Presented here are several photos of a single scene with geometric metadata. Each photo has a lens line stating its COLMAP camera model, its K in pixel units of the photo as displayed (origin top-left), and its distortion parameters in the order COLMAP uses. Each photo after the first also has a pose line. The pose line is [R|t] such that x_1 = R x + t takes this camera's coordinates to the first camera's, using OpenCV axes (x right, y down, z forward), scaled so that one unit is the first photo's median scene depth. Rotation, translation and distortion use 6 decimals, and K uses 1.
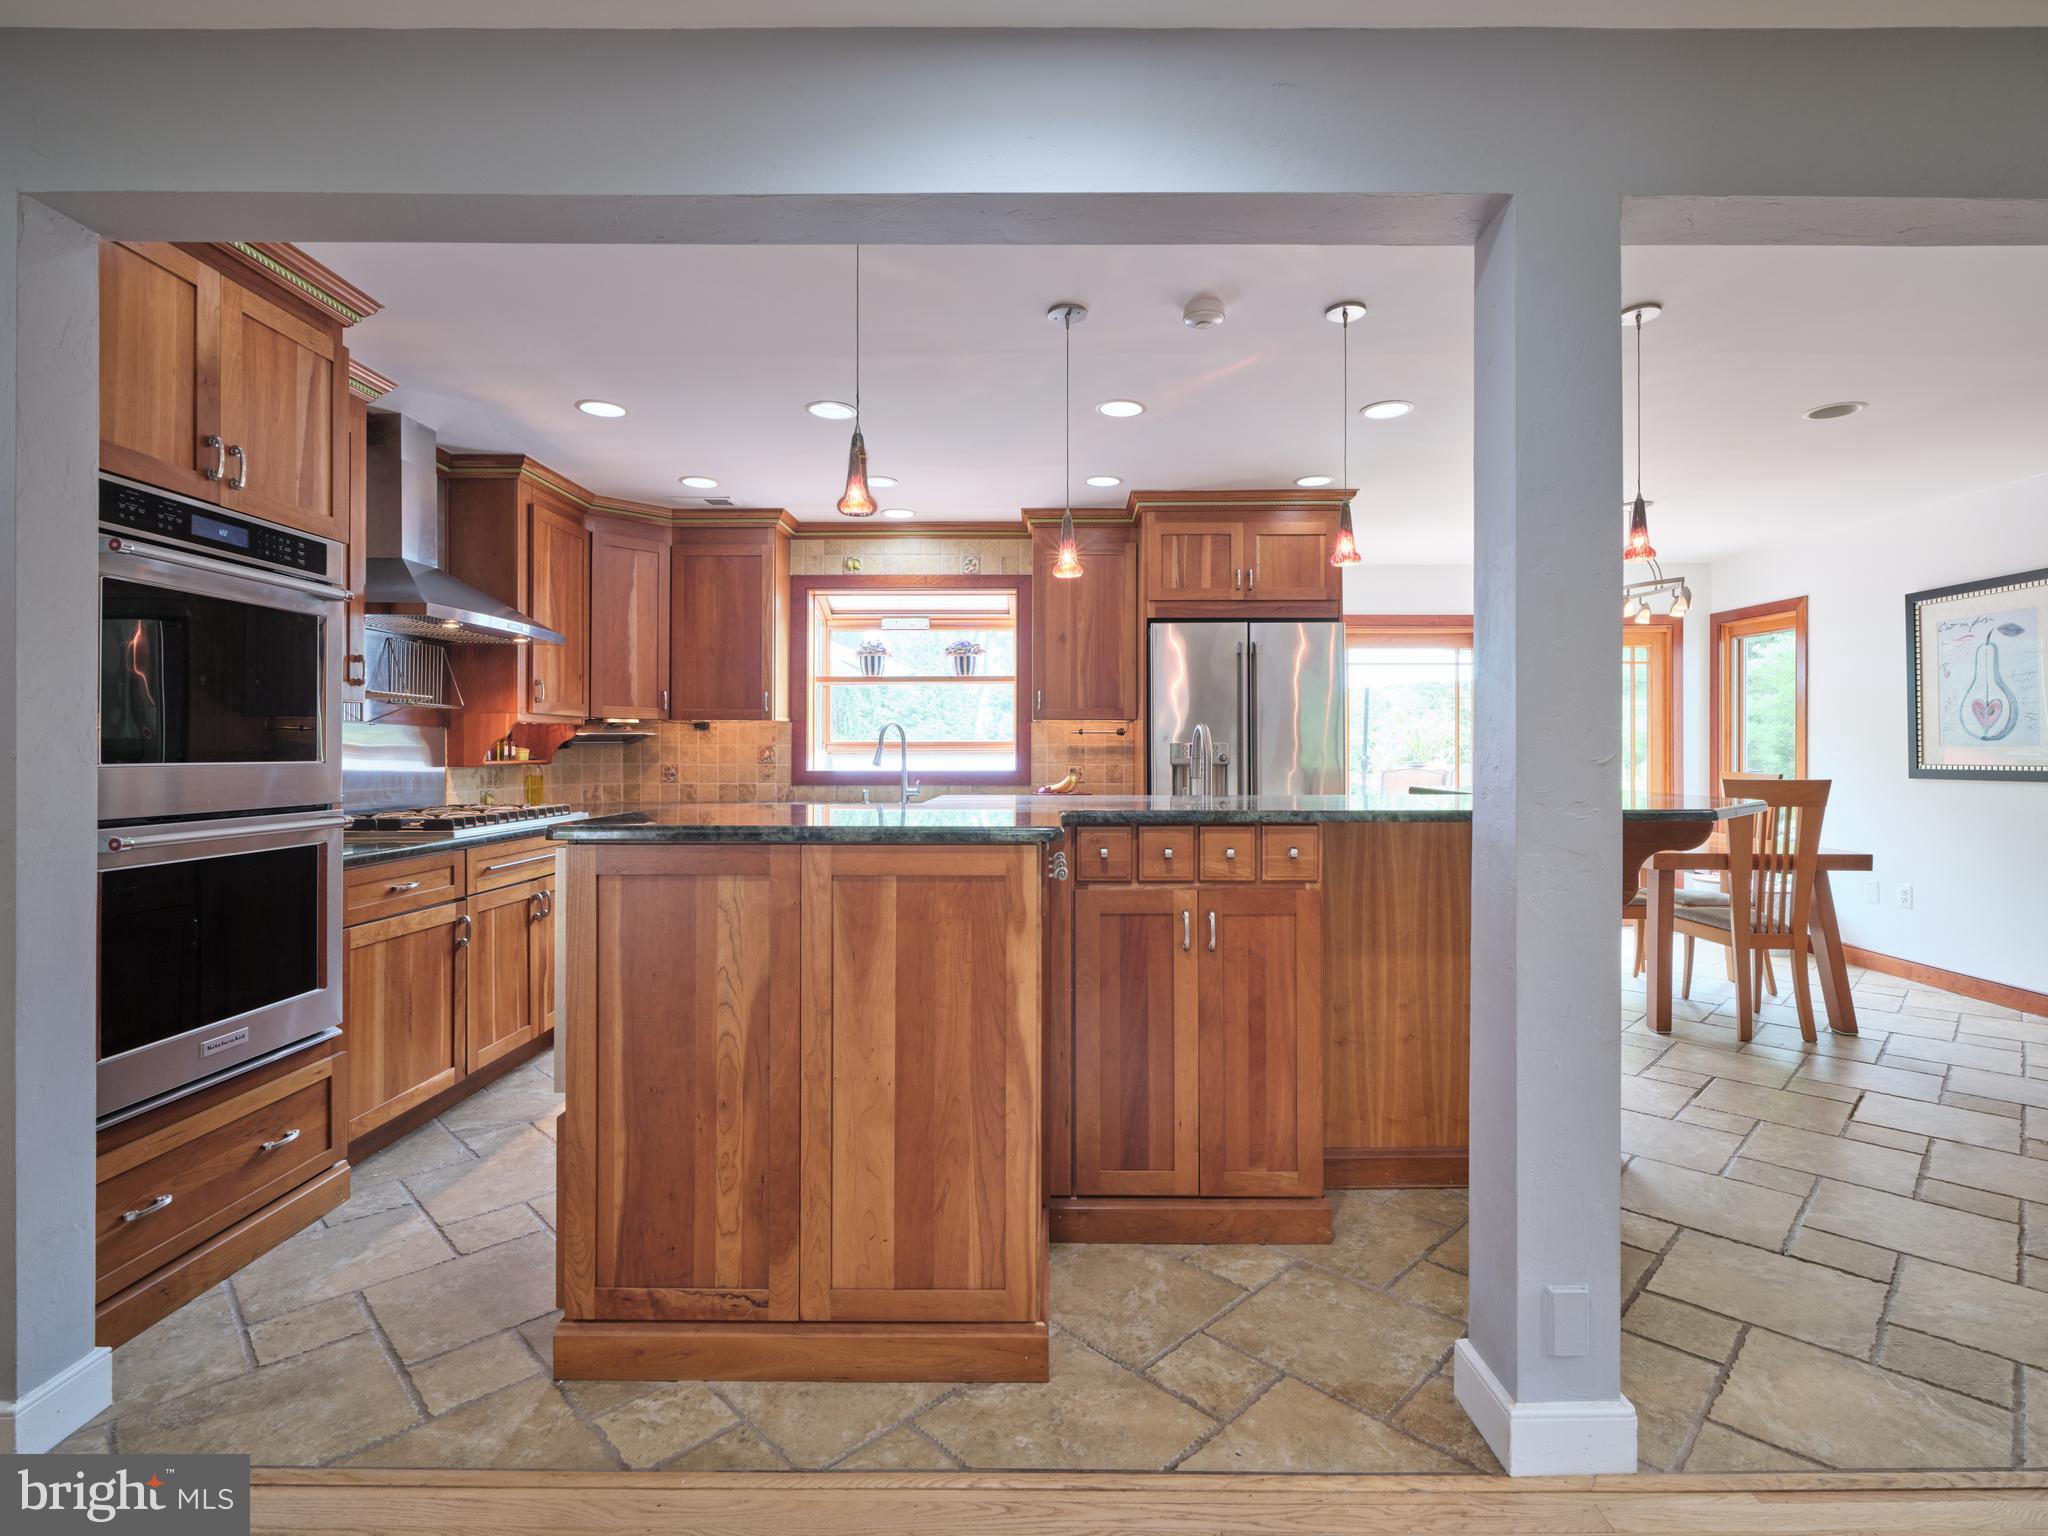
lens RADIAL K [[987.7, 0, 1043.5], [0, 987.7, 750.6], [0, 0, 1]] dist [-0.002288, -0.000413]
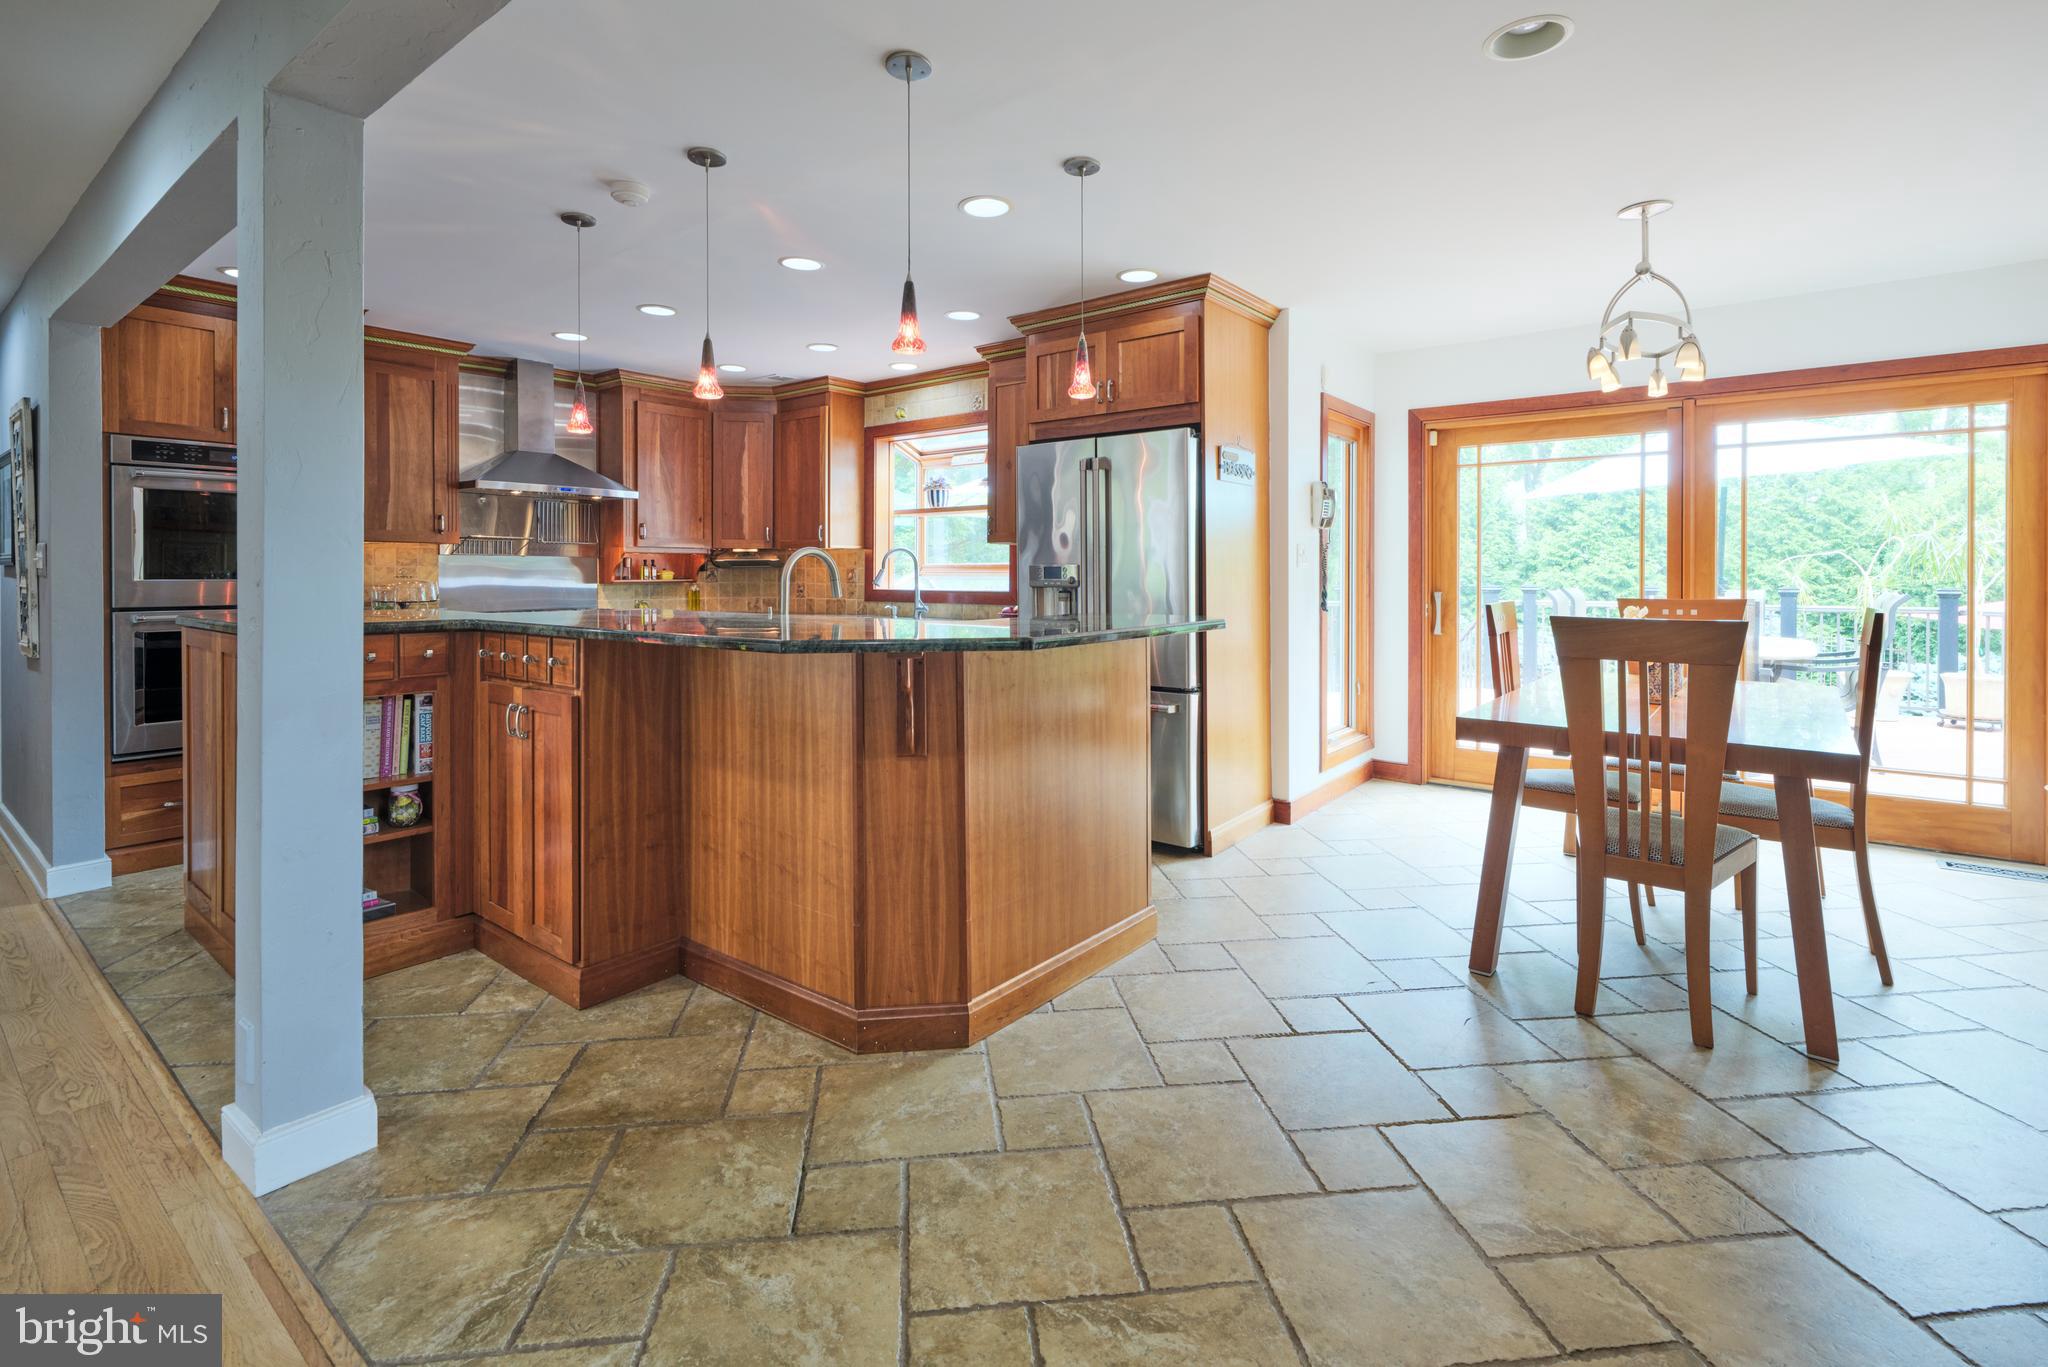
lens RADIAL K [[939.1, 0, 1023.4], [0, 939.1, 580.2], [0, 0, 1]] dist [-0.001731, 0.000791]
pose [[0.789575, 0.005042, -0.613633, 0.692835], [0.000549, 0.999960, 0.008922, -0.000734], [0.613654, -0.007381, 0.789541, 0.240319]]
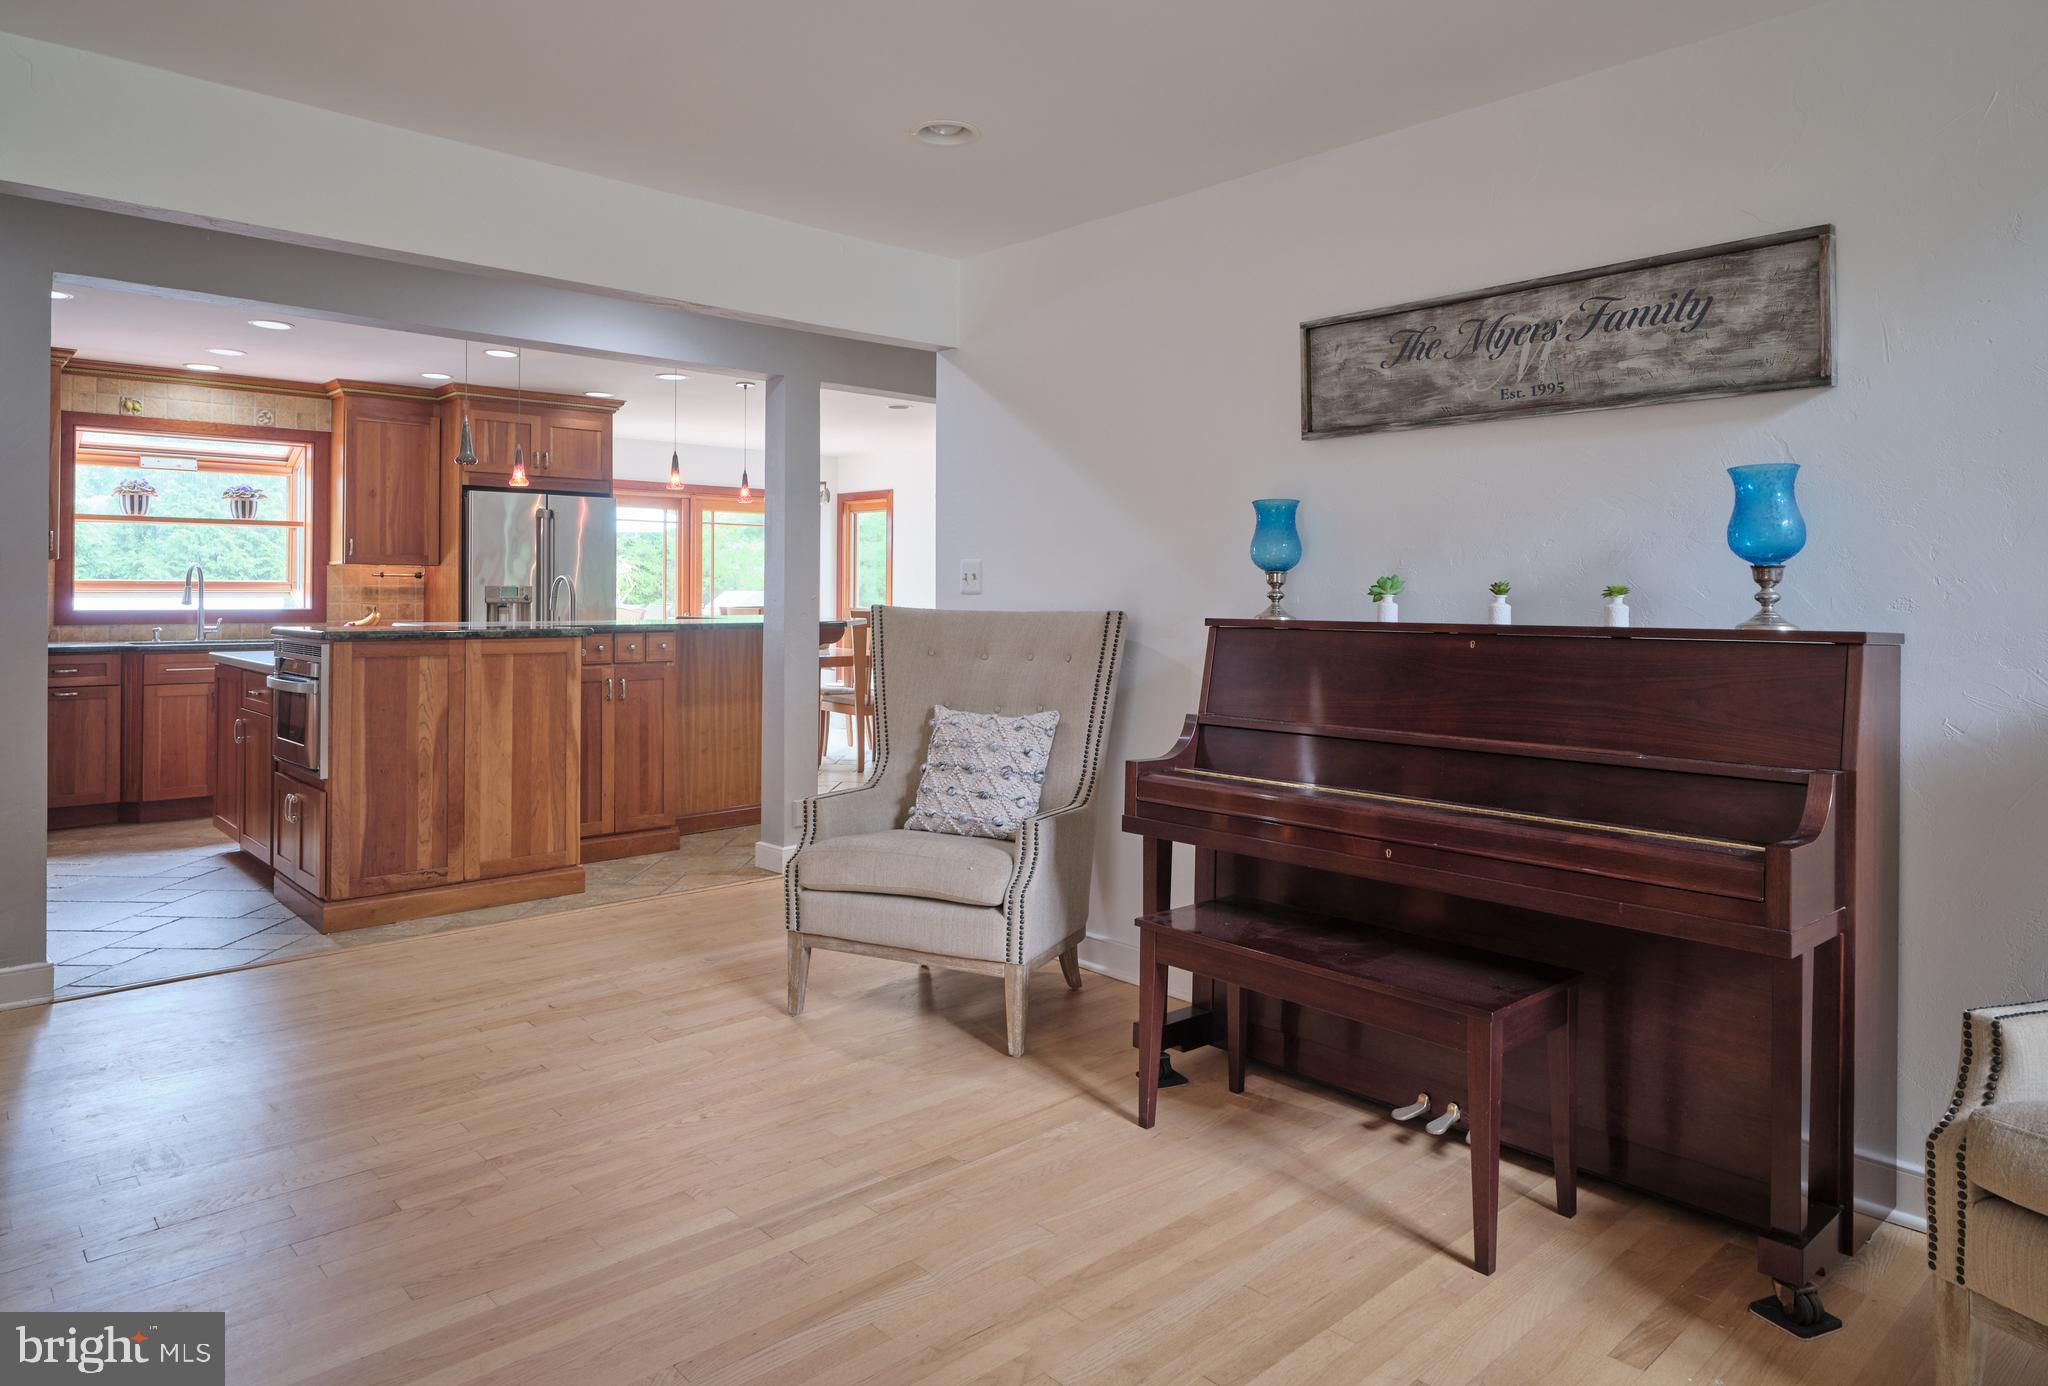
lens RADIAL K [[1259.8, 0, 1022.9], [0, 1259.8, 588.5], [0, 0, 1]] dist [-0.002109, -0.000922]
pose [[0.732172, 0.006462, 0.681090, -0.459412], [-0.005119, 0.999979, -0.003985, -0.001052], [-0.681101, -0.000569, 0.732189, -0.643927]]
